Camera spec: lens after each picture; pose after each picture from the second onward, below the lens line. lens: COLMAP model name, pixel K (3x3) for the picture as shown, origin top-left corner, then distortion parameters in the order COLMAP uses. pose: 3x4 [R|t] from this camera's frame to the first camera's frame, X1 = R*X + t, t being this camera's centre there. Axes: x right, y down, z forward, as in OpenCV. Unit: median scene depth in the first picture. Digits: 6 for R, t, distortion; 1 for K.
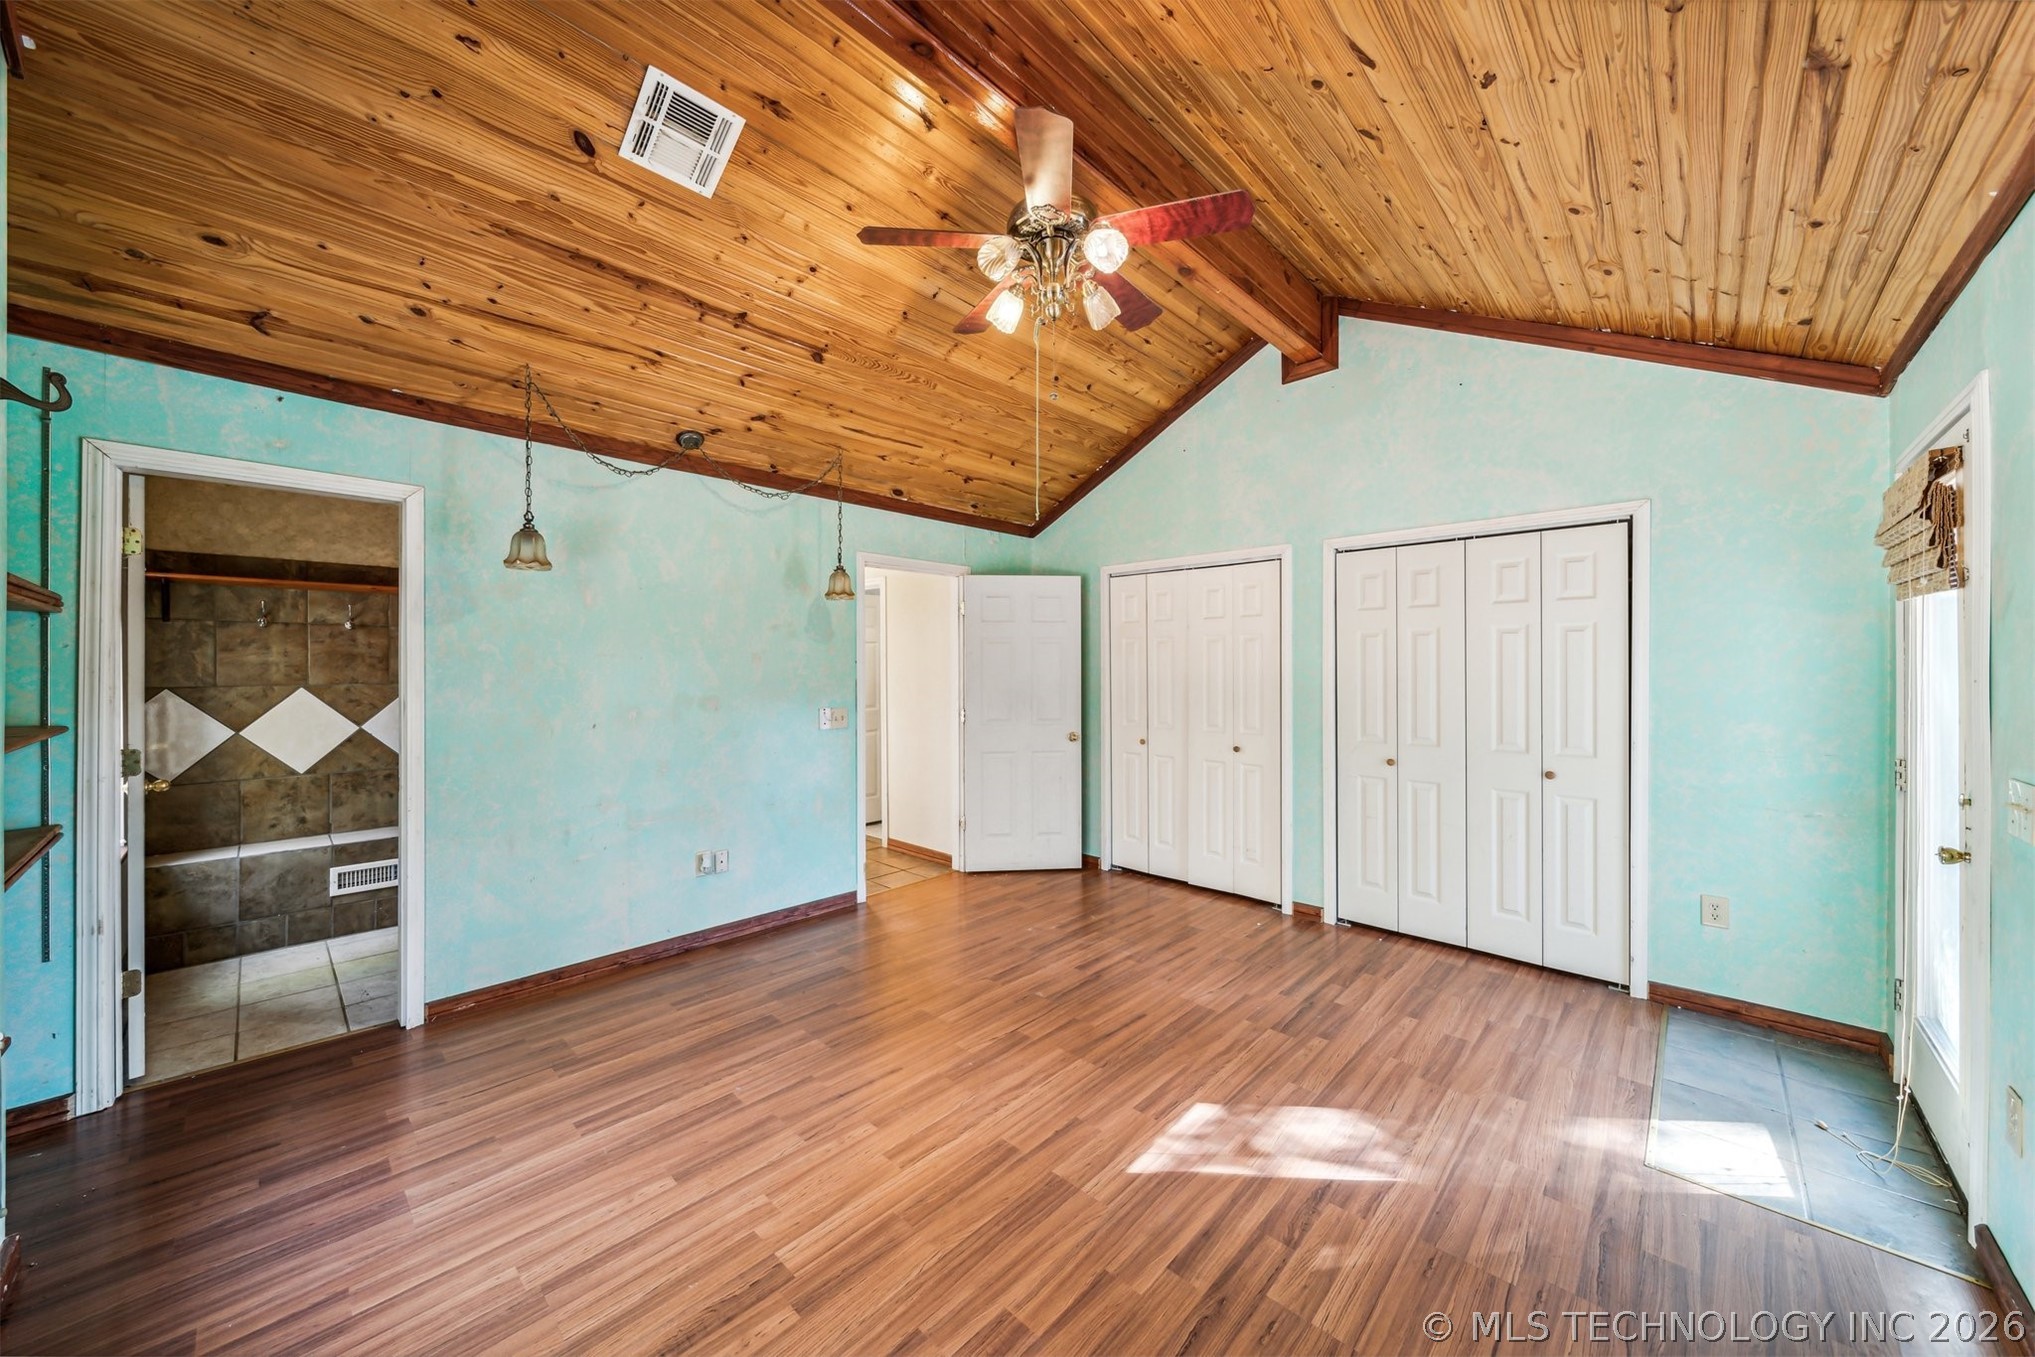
lens RADIAL K [[726.2, 0, 1002.8], [0, 726.2, 669.3], [0, 0, 1]] dist [-0.001157, -0.000231]
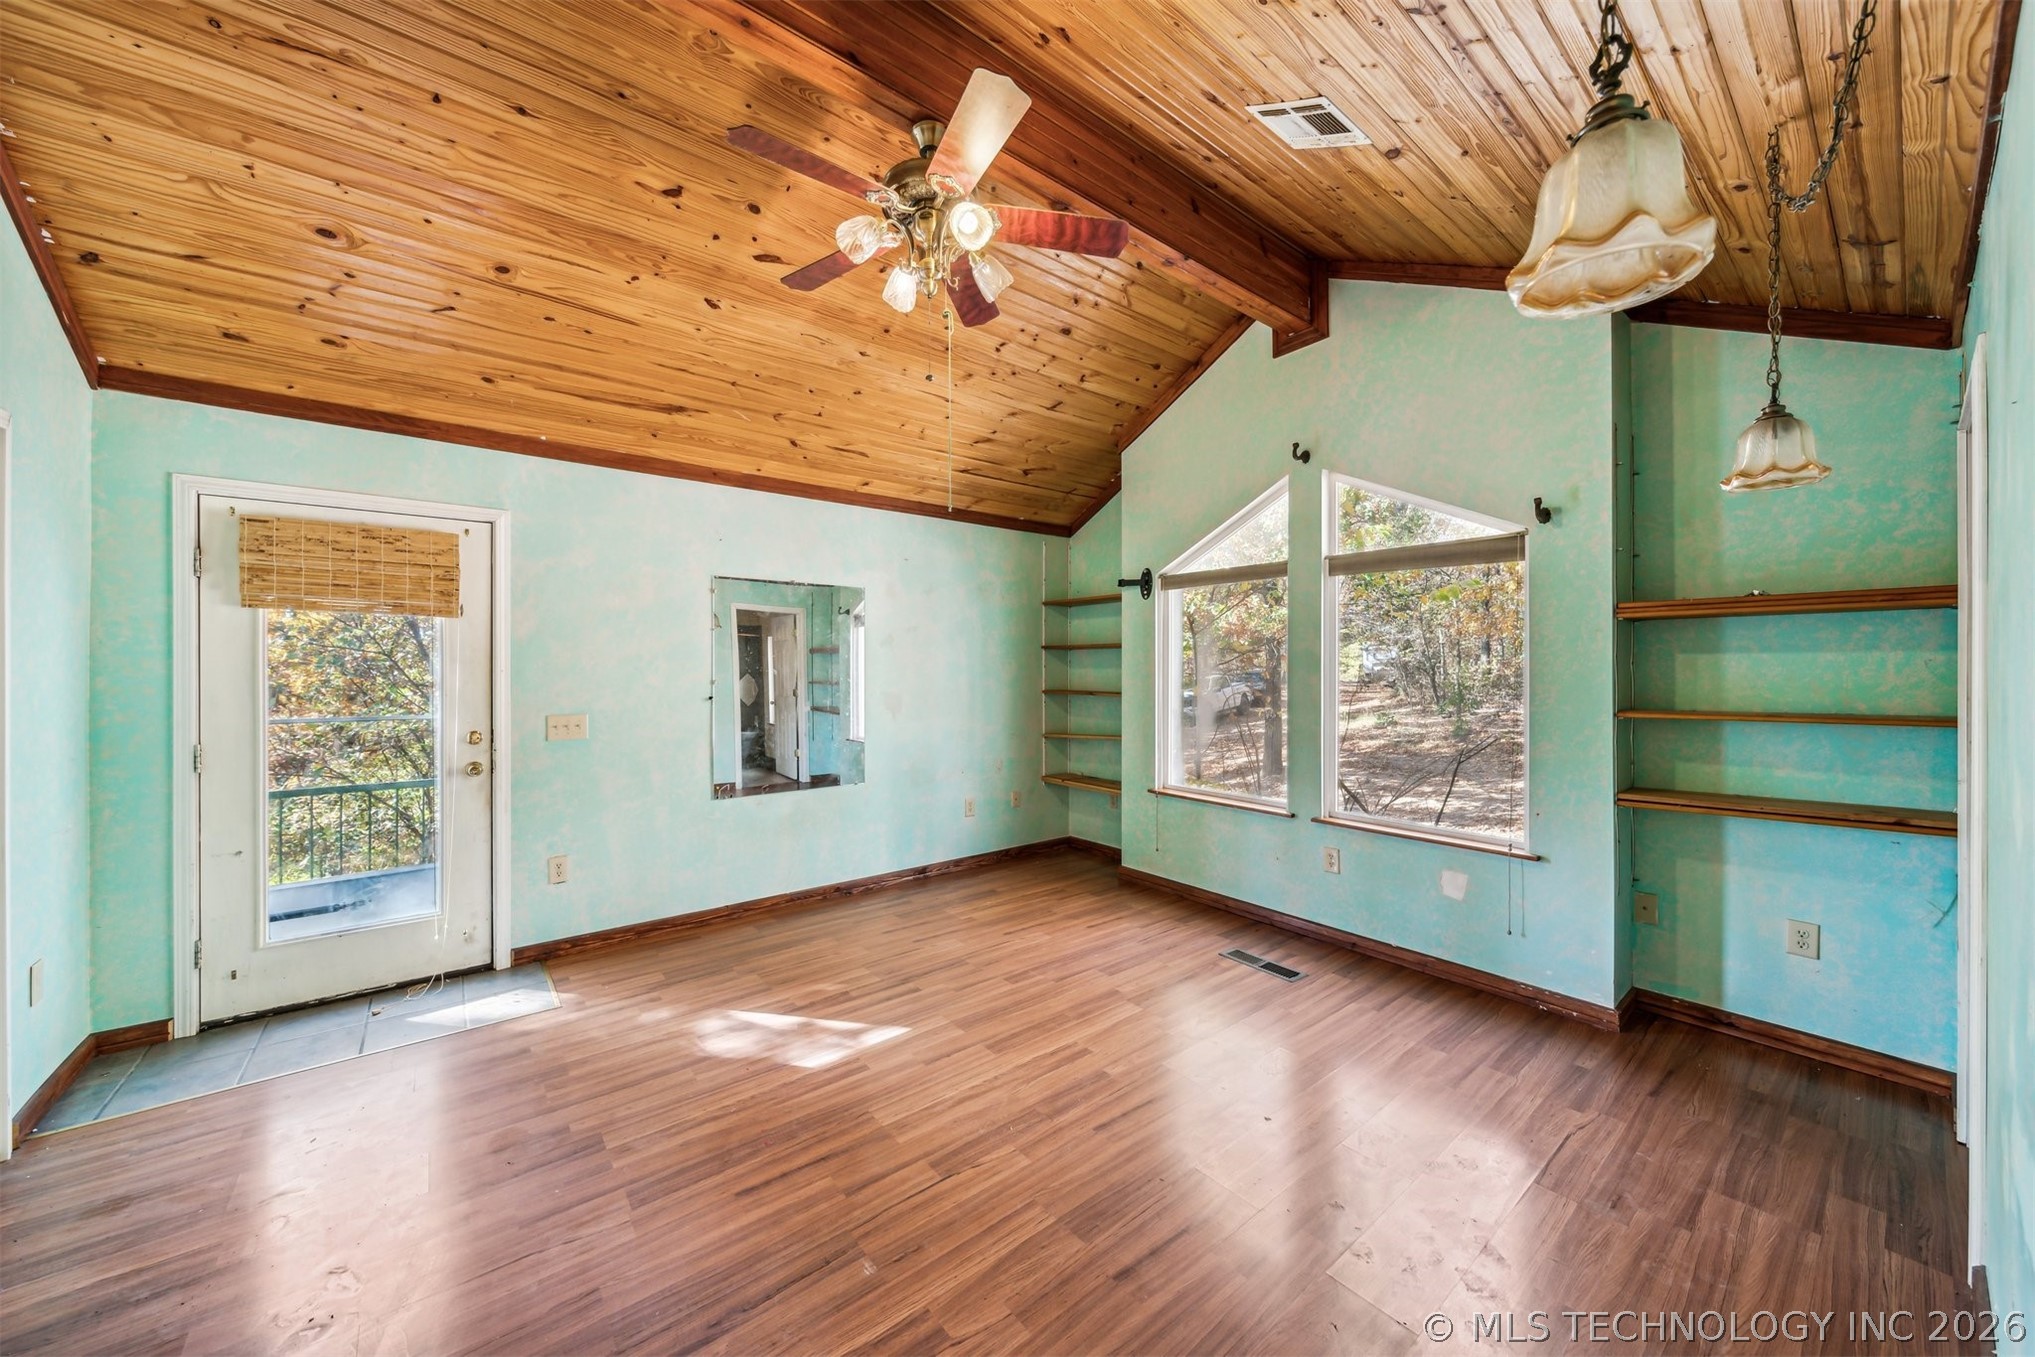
lens RADIAL K [[726.2, 0, 1002.8], [0, 726.2, 669.3], [0, 0, 1]] dist [-0.001157, -0.000231]
pose [[-0.990893, 0.000896, 0.134648, -0.179446], [0.002309, 0.999944, 0.010335, -0.004601], [-0.134631, 0.010552, -0.990840, 2.235942]]
